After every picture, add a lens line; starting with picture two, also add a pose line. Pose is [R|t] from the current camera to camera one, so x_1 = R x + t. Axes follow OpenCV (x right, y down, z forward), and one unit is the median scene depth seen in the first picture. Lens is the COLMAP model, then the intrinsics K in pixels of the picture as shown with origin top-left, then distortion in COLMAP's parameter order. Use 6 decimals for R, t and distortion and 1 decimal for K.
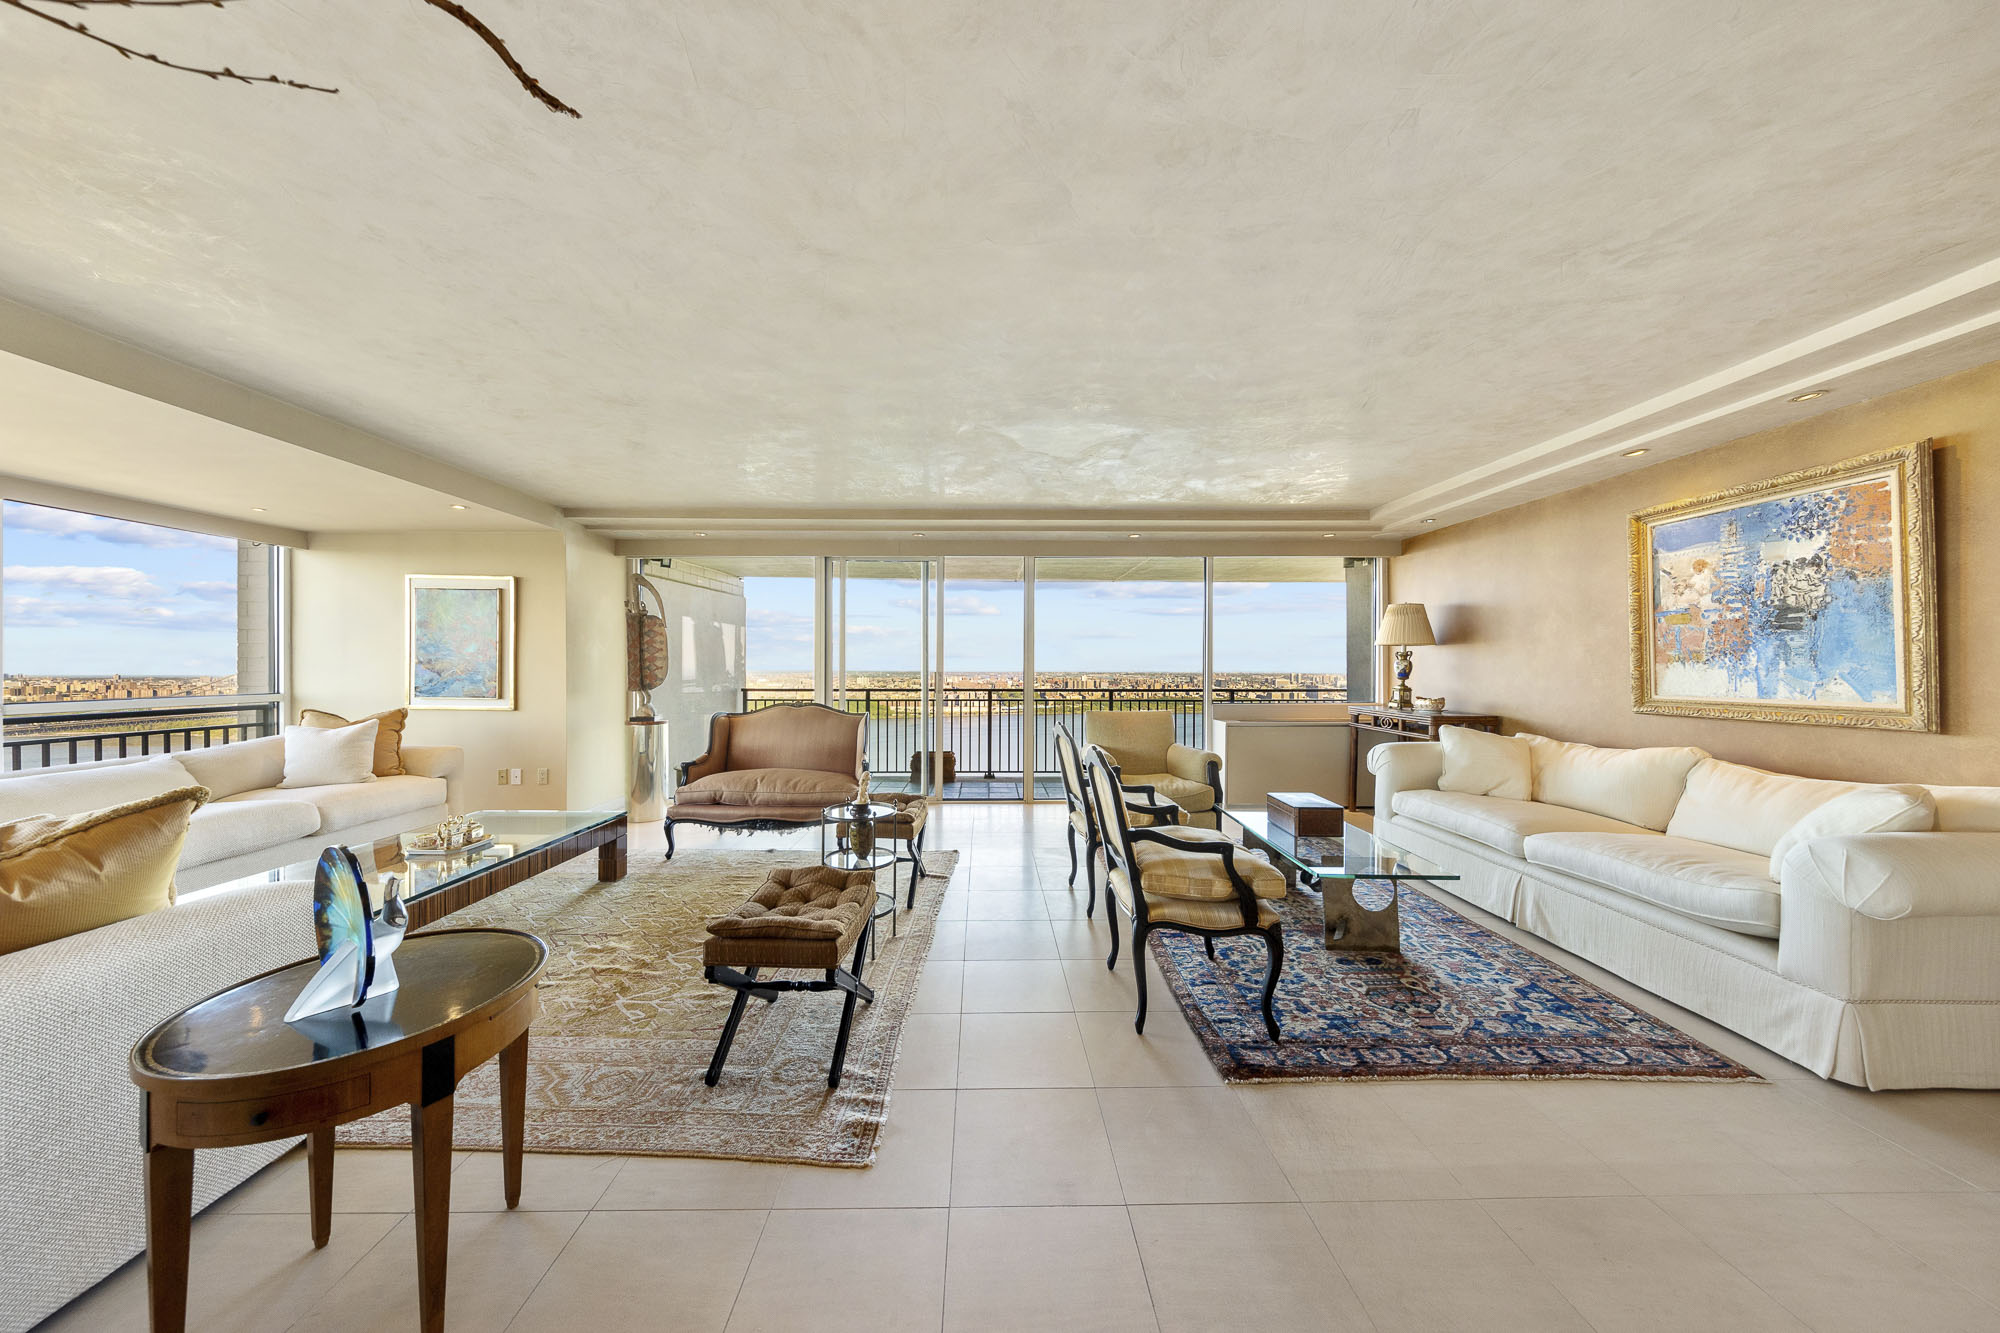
lens RADIAL K [[632.7, 0, 994.4], [0, 632.7, 663.7], [0, 0, 1]] dist [0.006541, -0.001943]
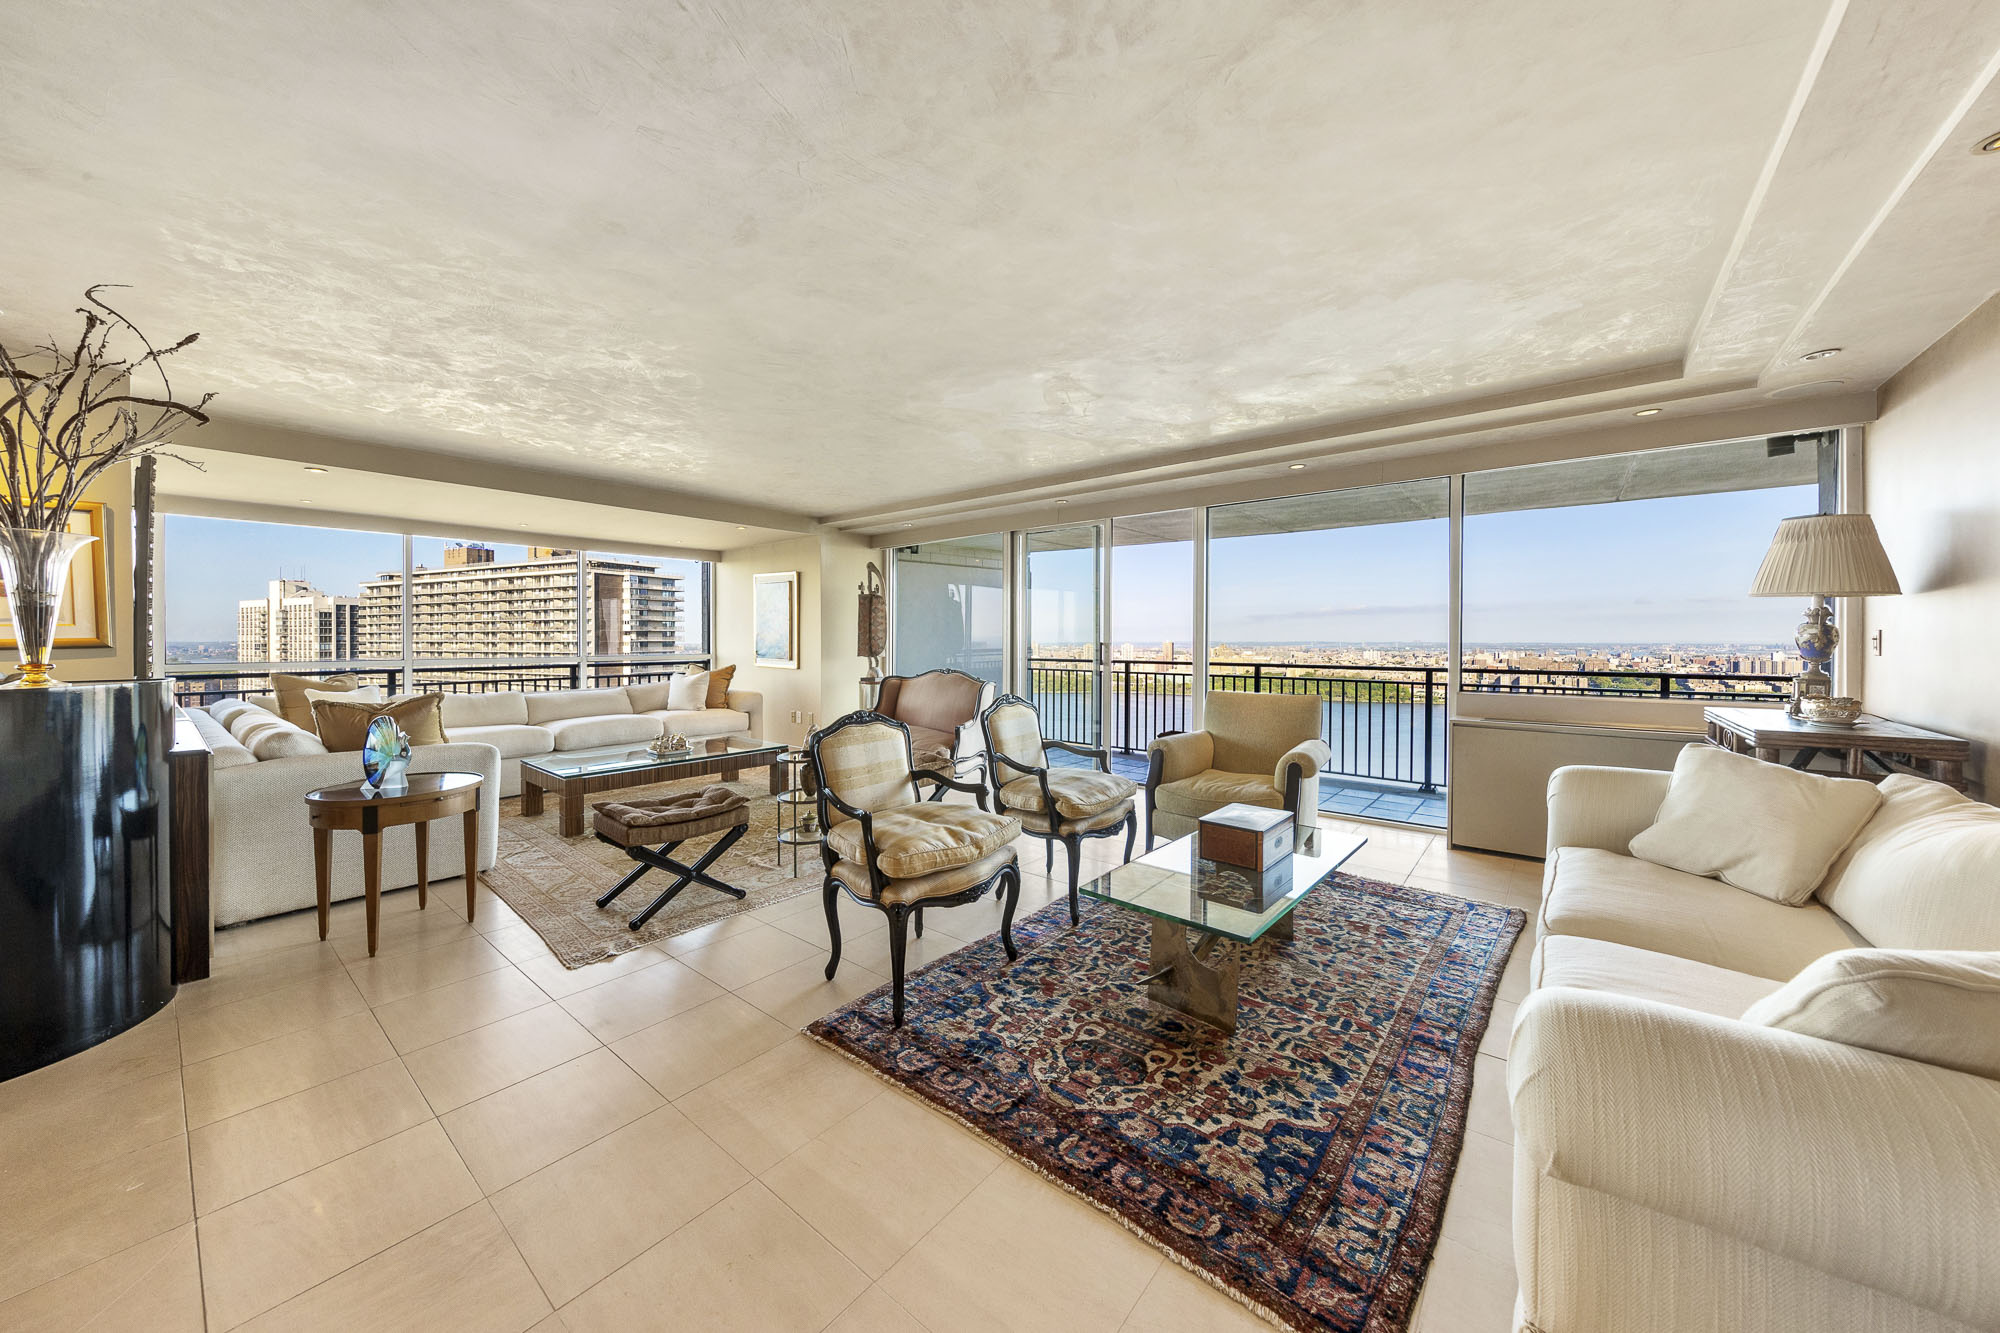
lens RADIAL K [[693.4, 0, 995.2], [0, 693.4, 642.1], [0, 0, 1]] dist [0.006107, -0.000601]
pose [[0.761618, 0.003843, -0.648015, 0.596650], [0.002411, 0.999959, 0.008765, 0.003264], [0.648022, -0.008238, 0.761577, 0.147684]]
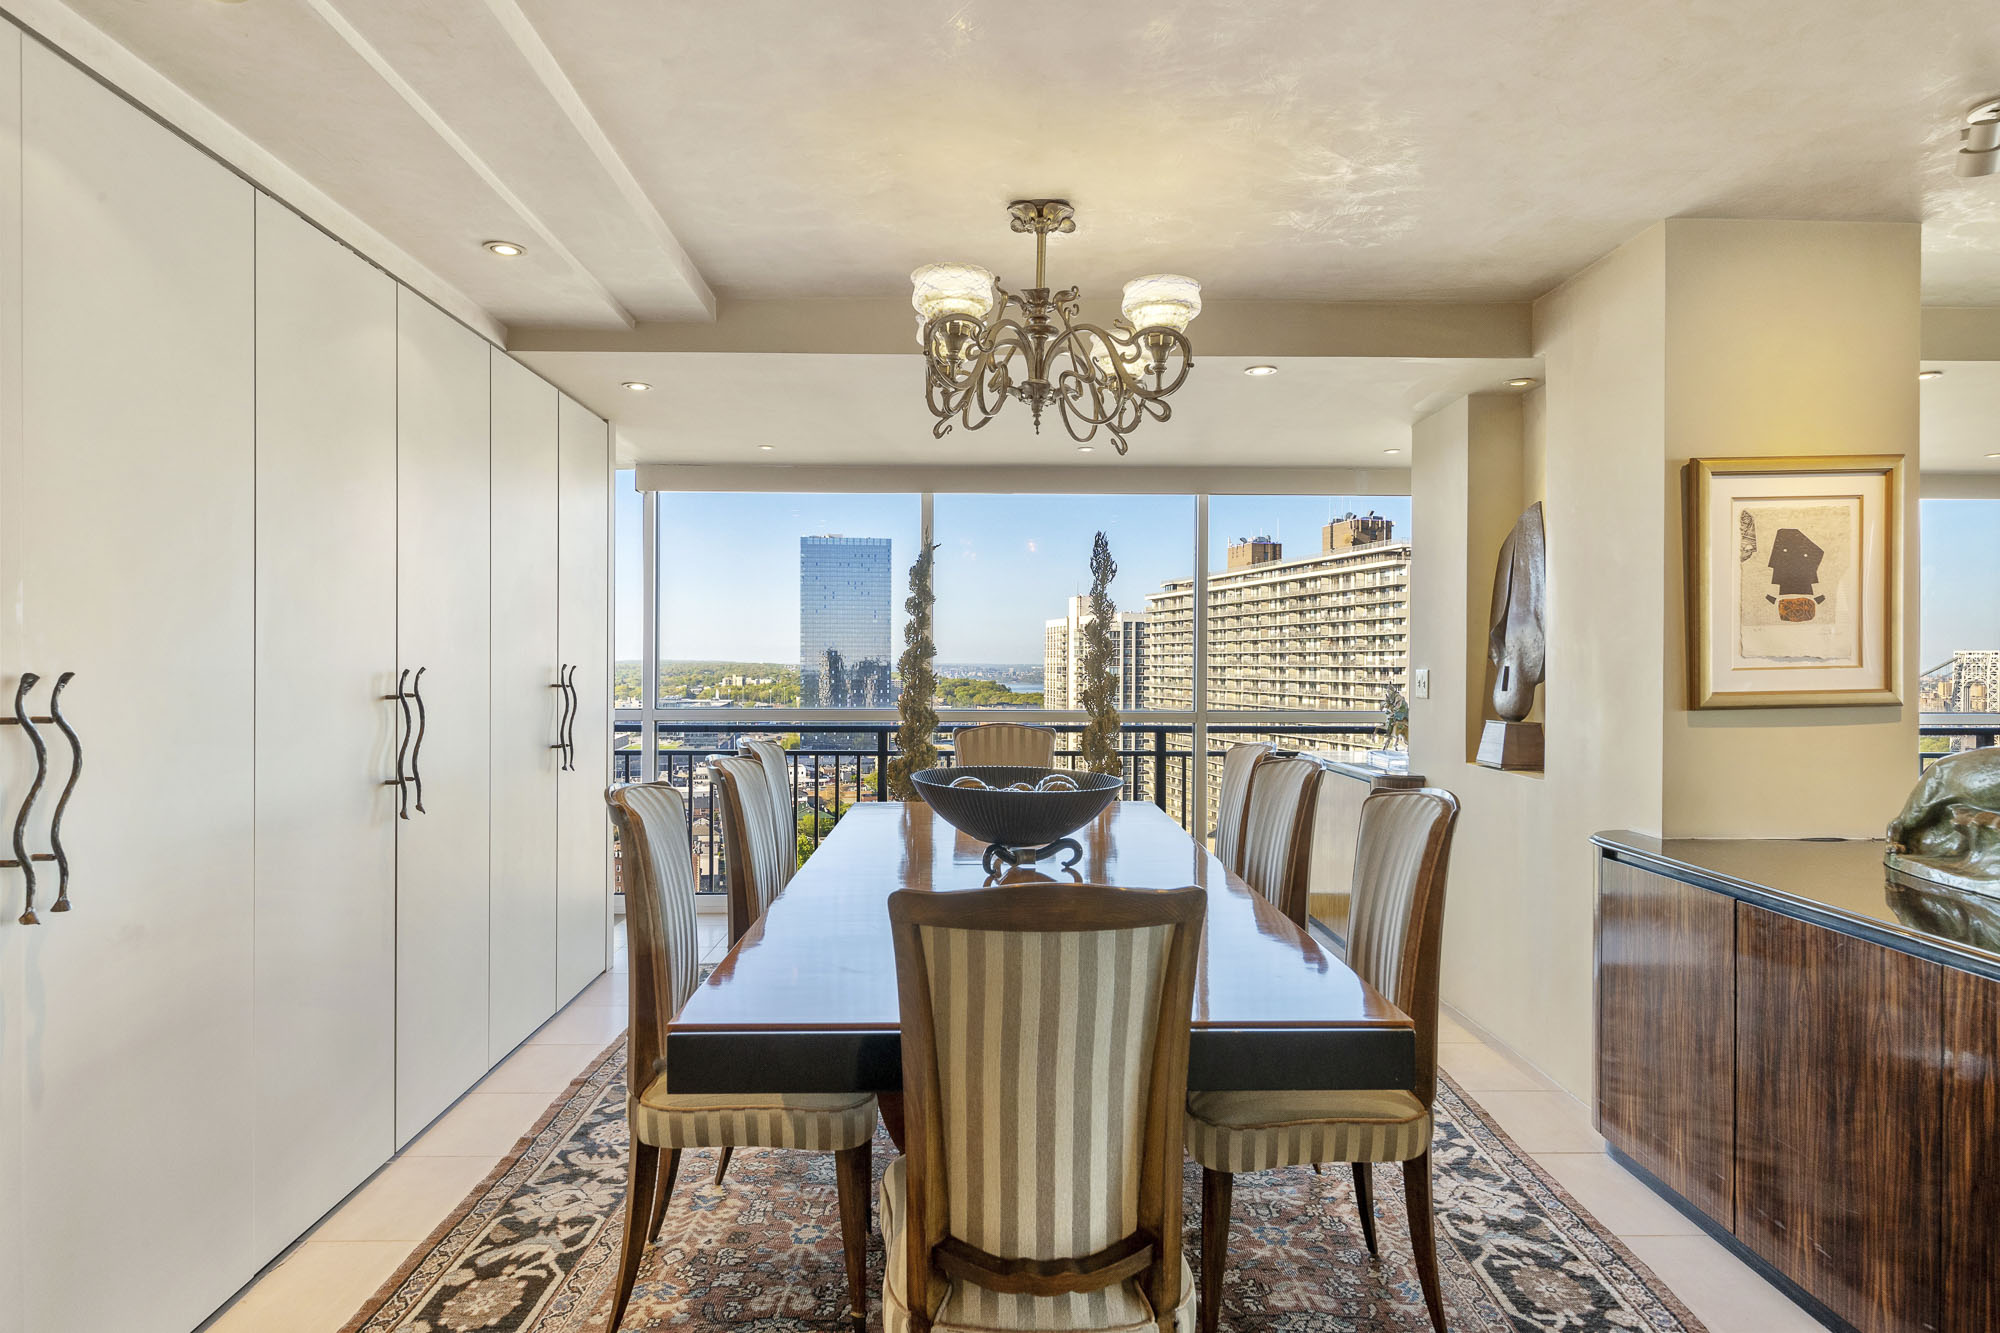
lens RADIAL K [[1103.3, 0, 994.9], [0, 1103.3, 668.2], [0, 0, 1]] dist [0.005556, 0.001847]
pose [[0.001092, 0.007264, -0.999973, 0.085713], [0.001149, 0.999973, 0.007265, -0.014655], [0.999999, -0.001157, 0.001083, -0.437510]]
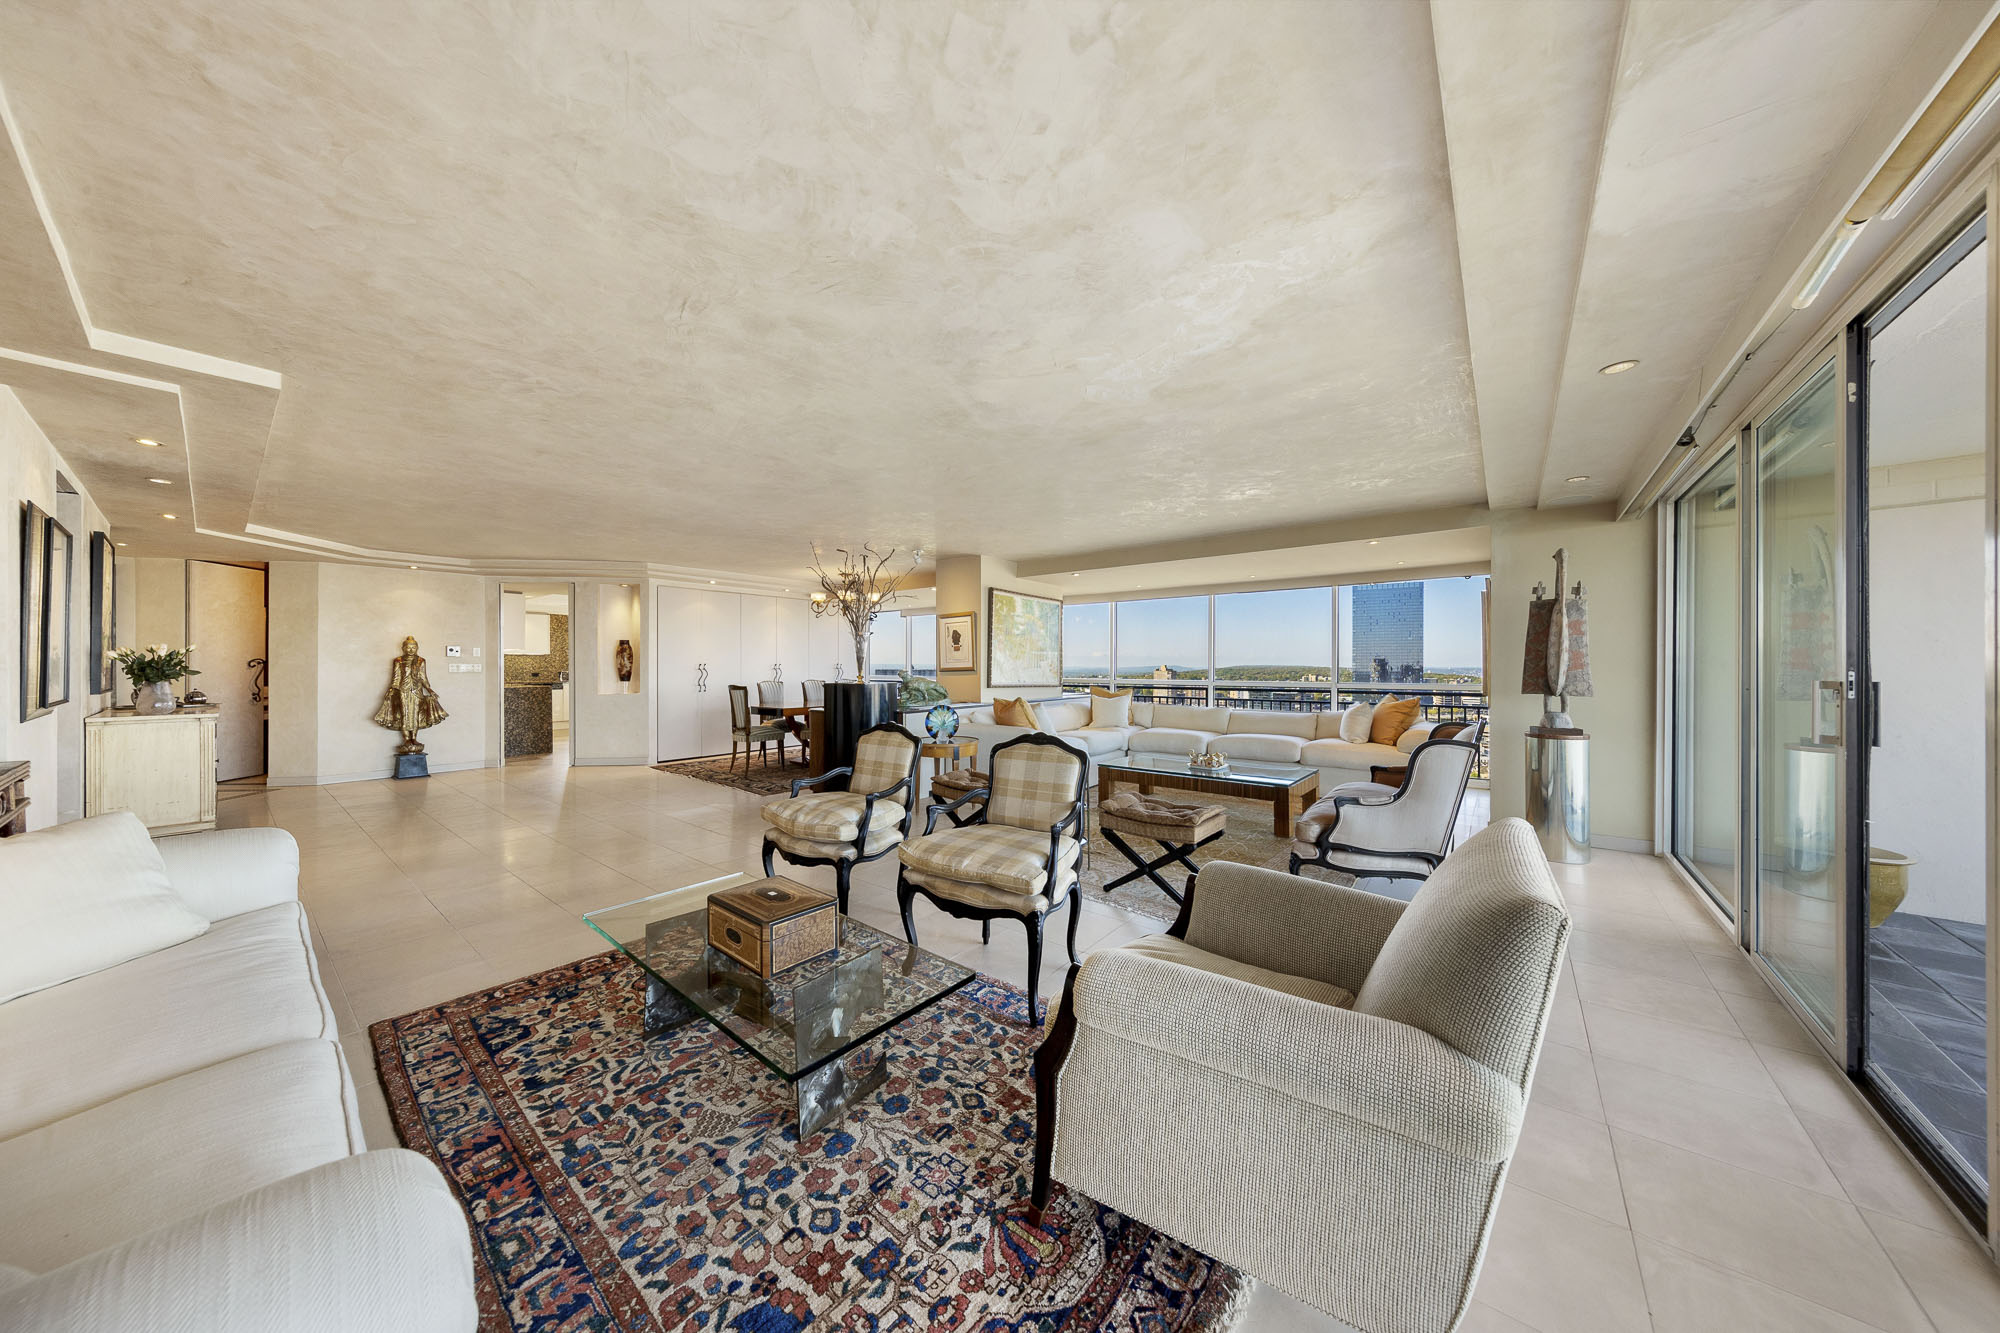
lens RADIAL K [[632.7, 0, 989.0], [0, 632.7, 665.0], [0, 0, 1]] dist [0.006541, -0.001943]
pose [[-0.647010, 0.000004, -0.762482, 0.606128], [0.004210, 0.999985, -0.003566, 0.004523], [0.762470, -0.005517, -0.647000, 1.154443]]
